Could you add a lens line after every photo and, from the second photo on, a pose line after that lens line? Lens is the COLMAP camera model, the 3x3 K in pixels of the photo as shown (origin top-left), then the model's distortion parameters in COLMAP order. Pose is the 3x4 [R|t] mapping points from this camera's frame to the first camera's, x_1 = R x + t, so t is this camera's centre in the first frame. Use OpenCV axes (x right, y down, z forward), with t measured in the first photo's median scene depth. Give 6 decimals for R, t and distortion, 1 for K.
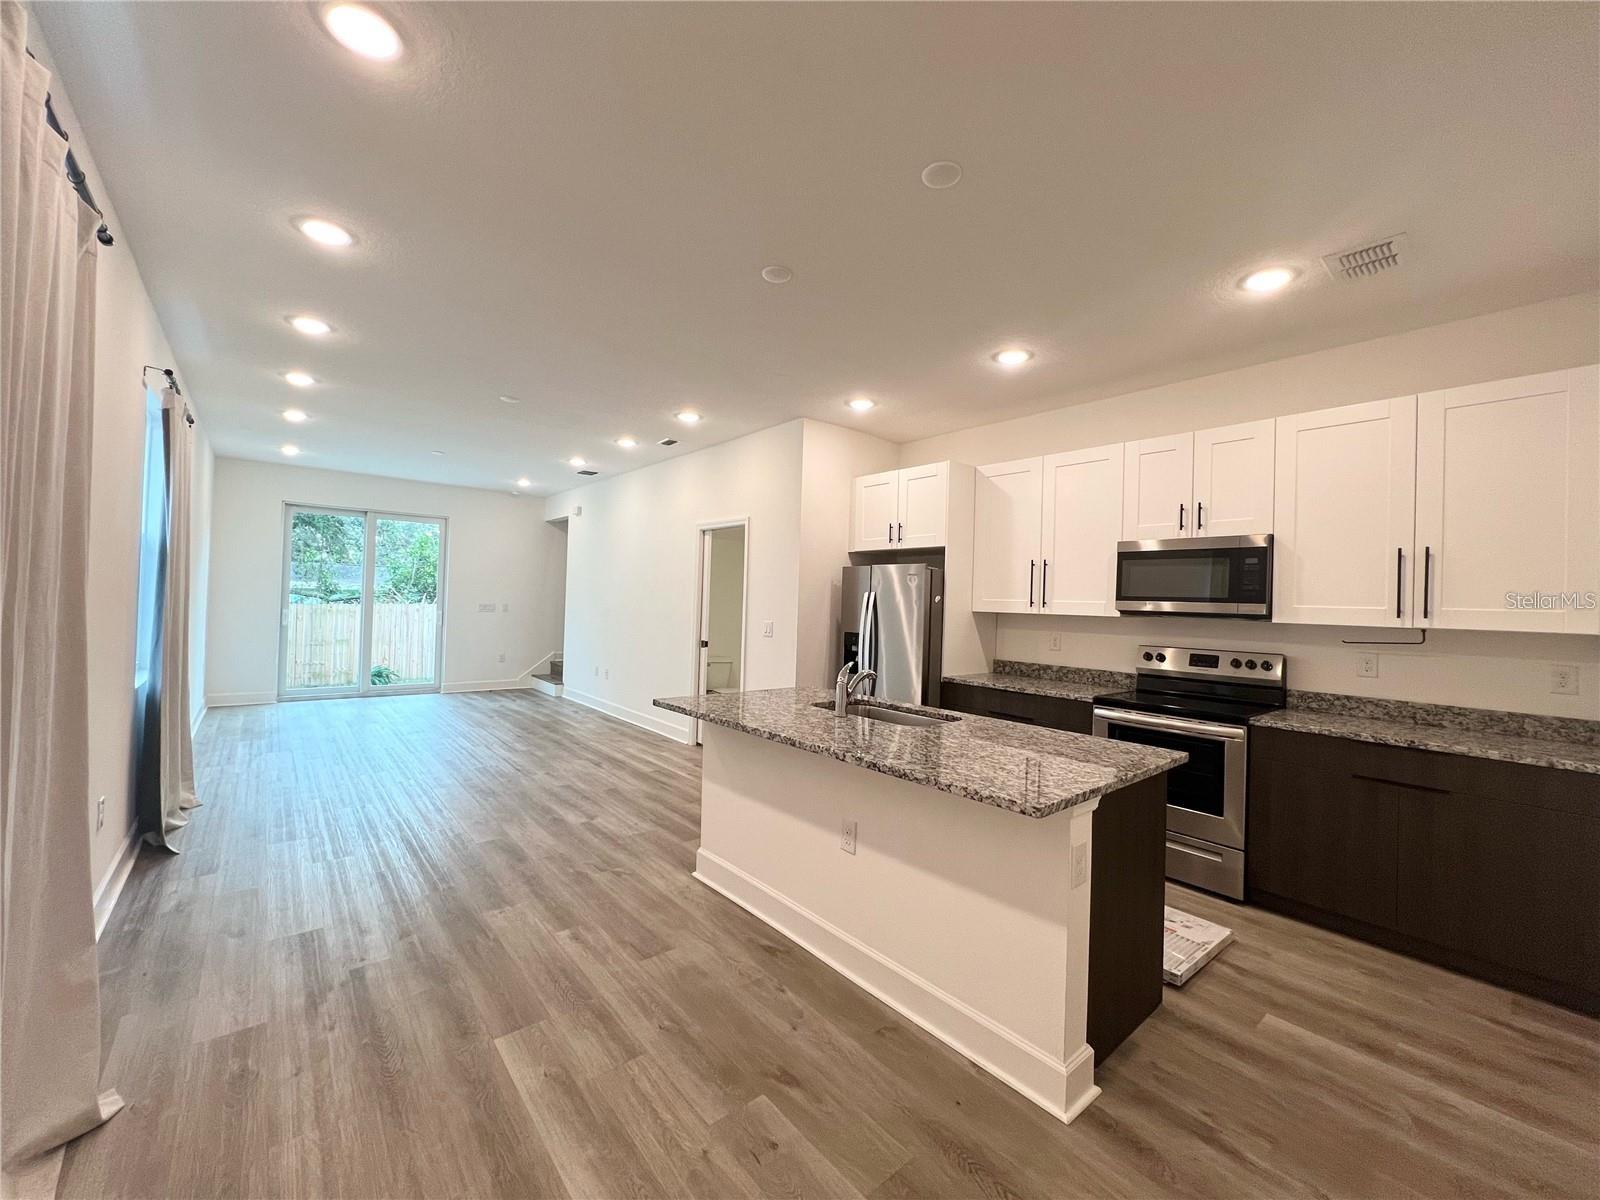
lens RADIAL K [[643.9, 0, 797.2], [0, 643.9, 596.1], [0, 0, 1]] dist [0.000896, 0.000622]
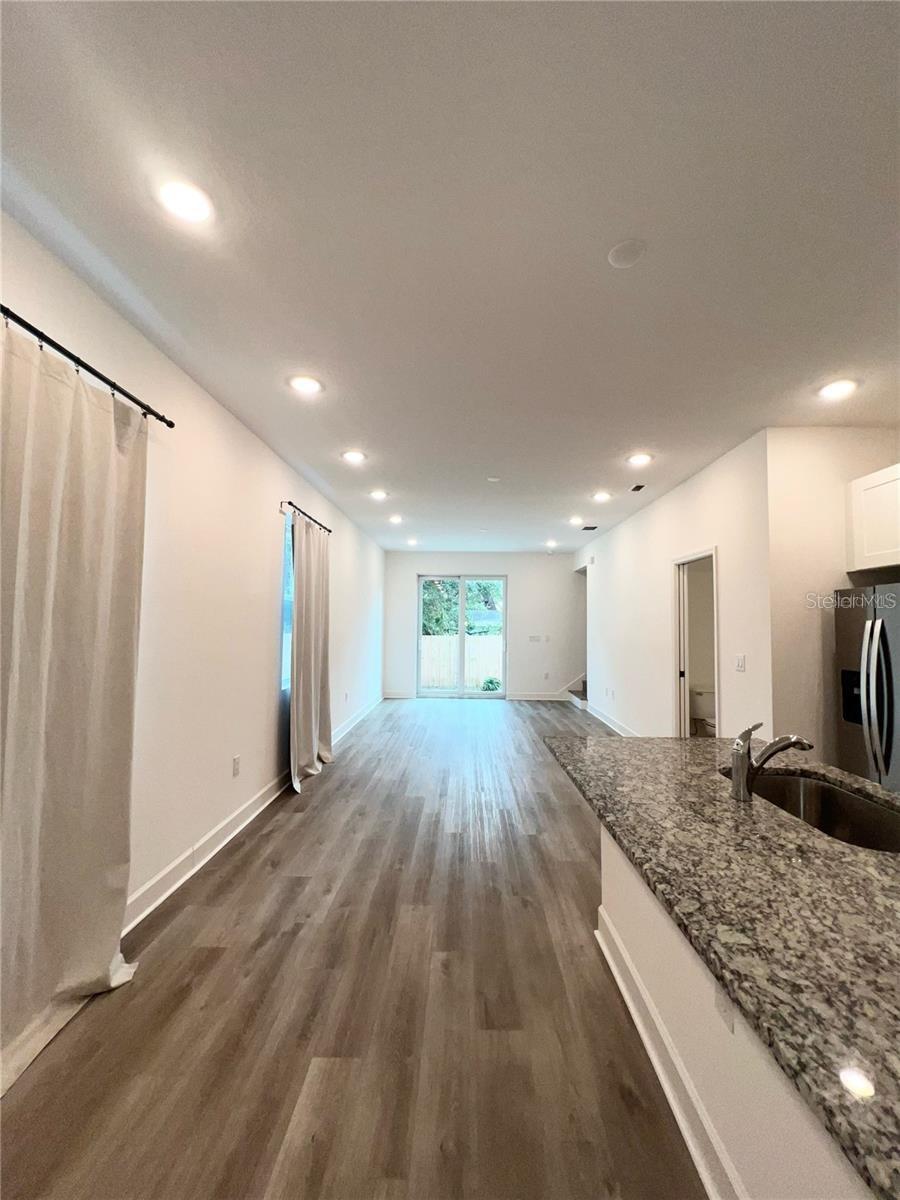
lens RADIAL K [[482.9, 0, 453.3], [0, 482.9, 599.0], [0, 0, 1]] dist [0.000896, 0.000622]
pose [[0.755633, -0.056920, -0.652517, 0.152649], [0.018203, 0.997657, -0.065948, -0.002912], [0.654742, 0.037955, 0.754899, 0.303444]]
